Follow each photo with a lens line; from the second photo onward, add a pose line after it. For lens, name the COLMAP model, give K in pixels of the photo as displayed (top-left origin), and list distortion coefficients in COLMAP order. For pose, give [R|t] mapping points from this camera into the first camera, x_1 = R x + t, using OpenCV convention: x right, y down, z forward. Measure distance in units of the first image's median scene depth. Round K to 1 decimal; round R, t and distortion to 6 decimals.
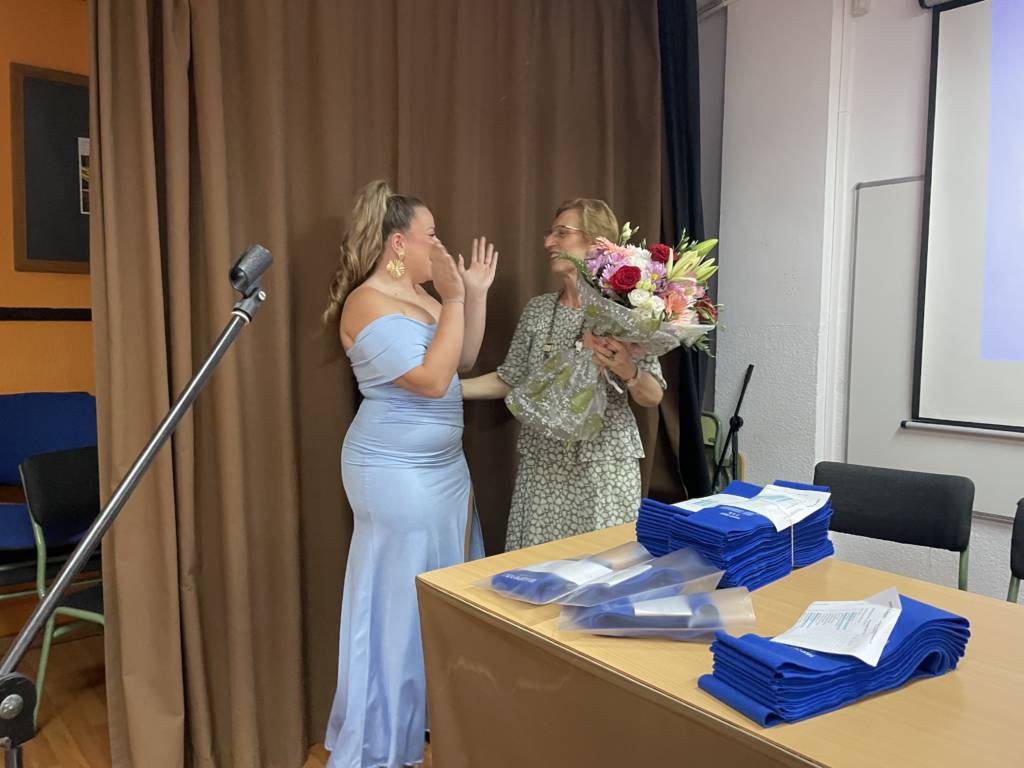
lens RADIAL K [[780.1, 0, 512.2], [0, 780.1, 373.9], [0, 0, 1]] dist [0.100507, -0.131276]
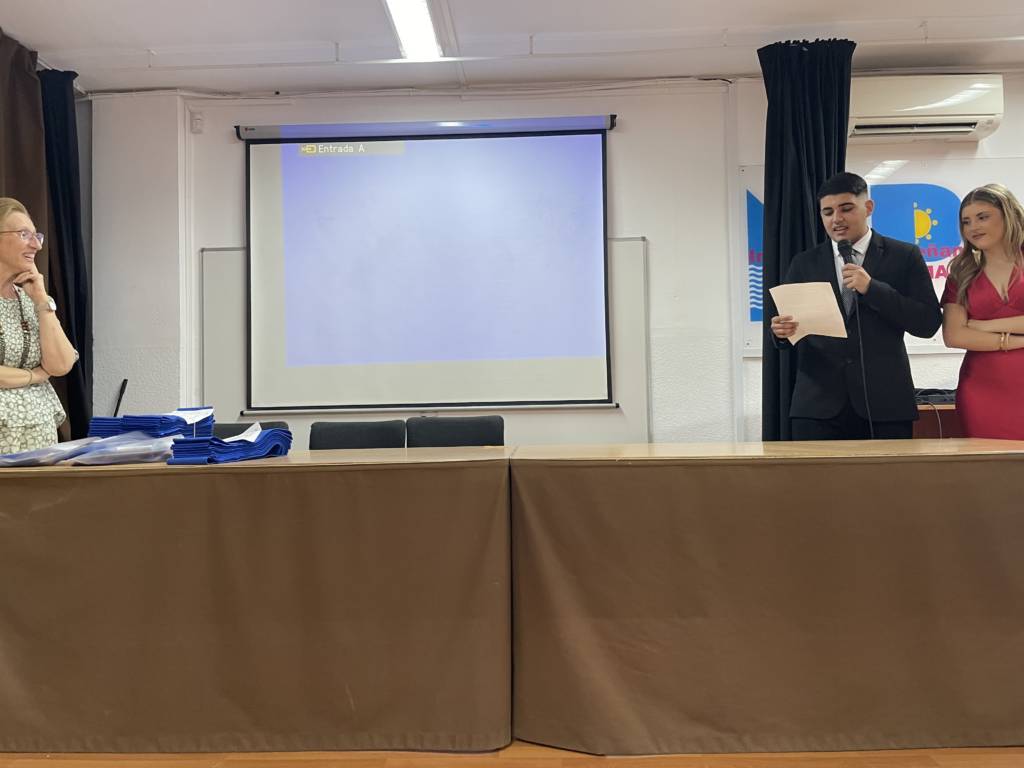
lens RADIAL K [[769.4, 0, 509.1], [0, 769.4, 374.0], [0, 0, 1]] dist [0.094305, -0.120498]
pose [[0.683531, 0.008159, 0.729875, -0.216291], [0.077421, 0.993486, -0.083611, 0.151139], [-0.725804, 0.113658, 0.678447, -0.337726]]
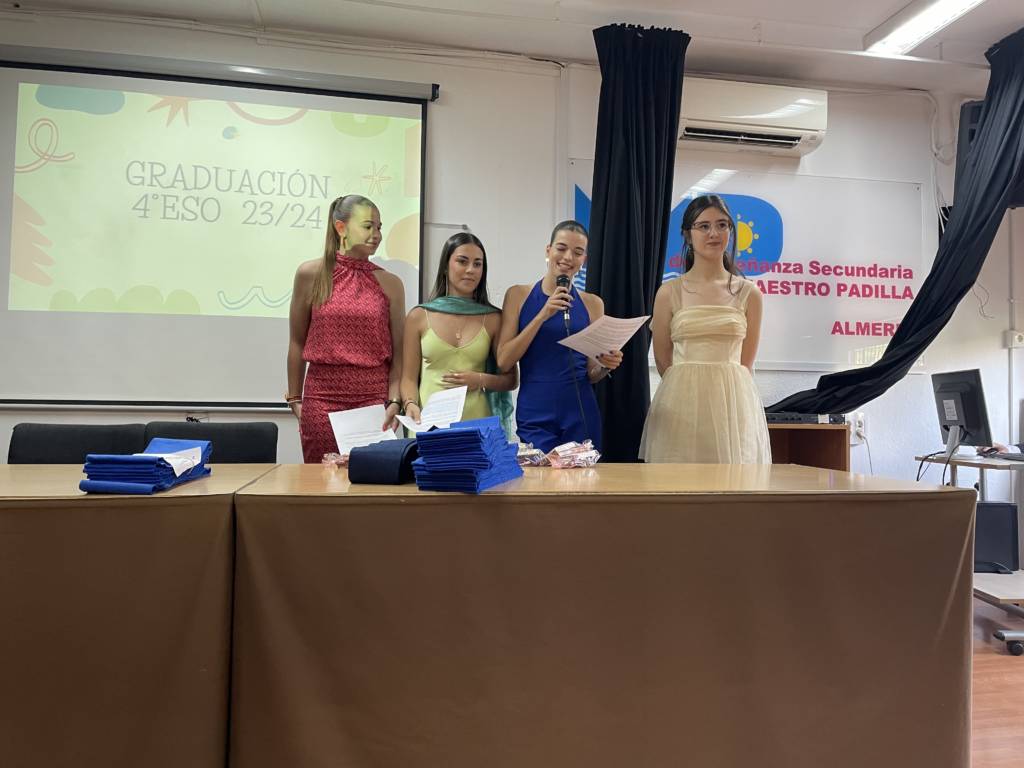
lens RADIAL K [[780.1, 0, 512.2], [0, 780.1, 373.9], [0, 0, 1]] dist [0.100507, -0.131276]
pose [[0.508554, 0.039544, 0.860122, -0.071395], [0.050024, 0.995901, -0.075363, 0.147288], [-0.859576, 0.081353, 0.504491, -0.280153]]
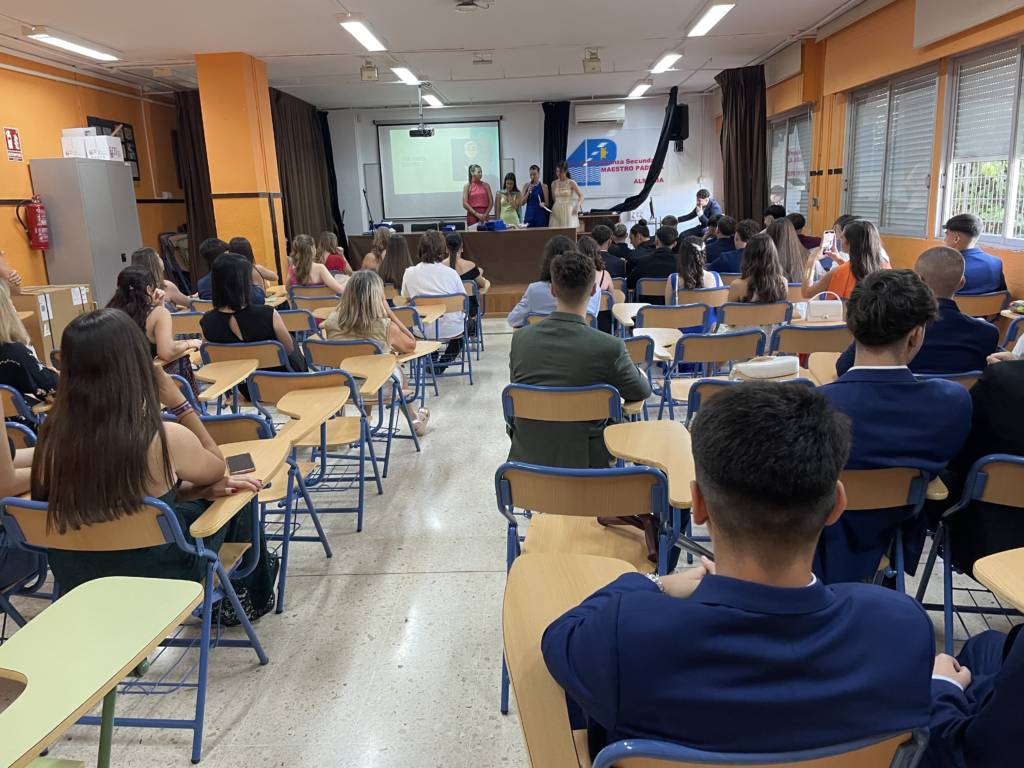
lens RADIAL K [[769.4, 0, 509.1], [0, 769.4, 374.0], [0, 0, 1]] dist [0.094305, -0.120498]
pose [[0.680606, -0.191863, 0.707081, -2.293457], [0.094248, 0.980011, 0.175203, 0.216261], [-0.726562, -0.052603, 0.685084, -2.579577]]
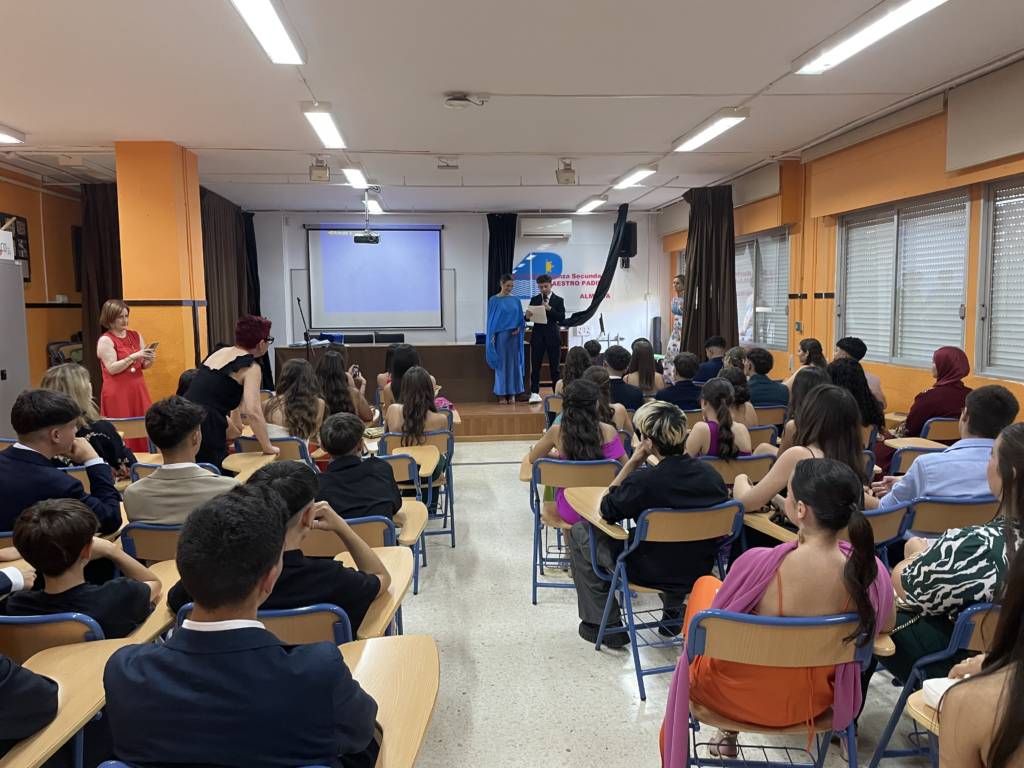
lens RADIAL K [[780.1, 0, 512.2], [0, 780.1, 373.9], [0, 0, 1]] dist [0.100507, -0.131276]
pose [[0.583615, -0.083684, 0.807707, -2.185603], [0.073400, 0.996040, 0.050160, 0.163302], [-0.808706, 0.030012, 0.587447, -2.219257]]
